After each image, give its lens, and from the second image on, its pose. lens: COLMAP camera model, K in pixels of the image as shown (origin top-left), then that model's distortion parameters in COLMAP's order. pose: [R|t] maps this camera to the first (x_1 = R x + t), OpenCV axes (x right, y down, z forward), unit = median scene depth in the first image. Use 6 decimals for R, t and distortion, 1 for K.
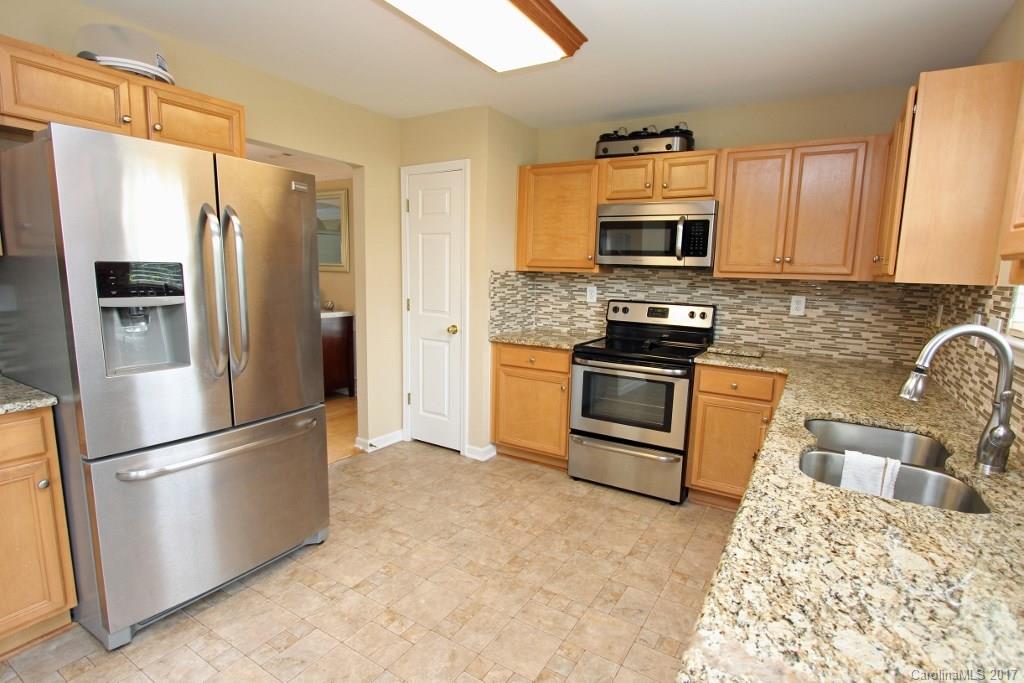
lens RADIAL K [[475.8, 0, 508.3], [0, 475.8, 340.4], [0, 0, 1]] dist [-0.018414, 0.001775]
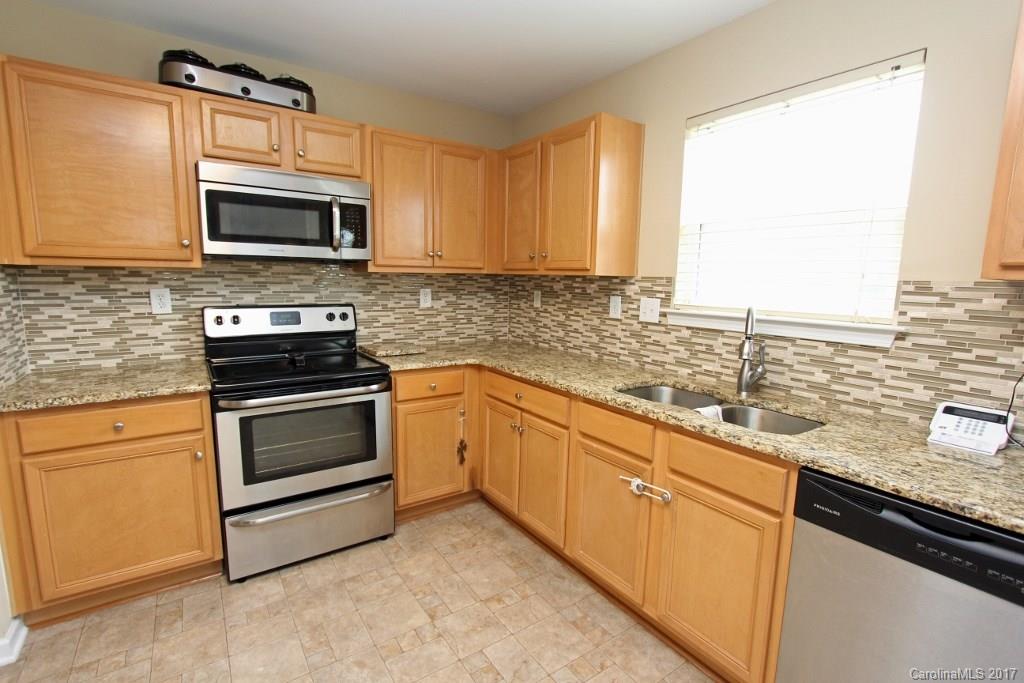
lens RADIAL K [[475.8, 0, 511.1], [0, 475.8, 344.7], [0, 0, 1]] dist [-0.018414, 0.001775]
pose [[0.412035, -0.148587, 0.898971, -0.257285], [0.124805, 0.986518, 0.105853, -0.057625], [-0.902580, 0.068581, 0.425025, 0.377155]]
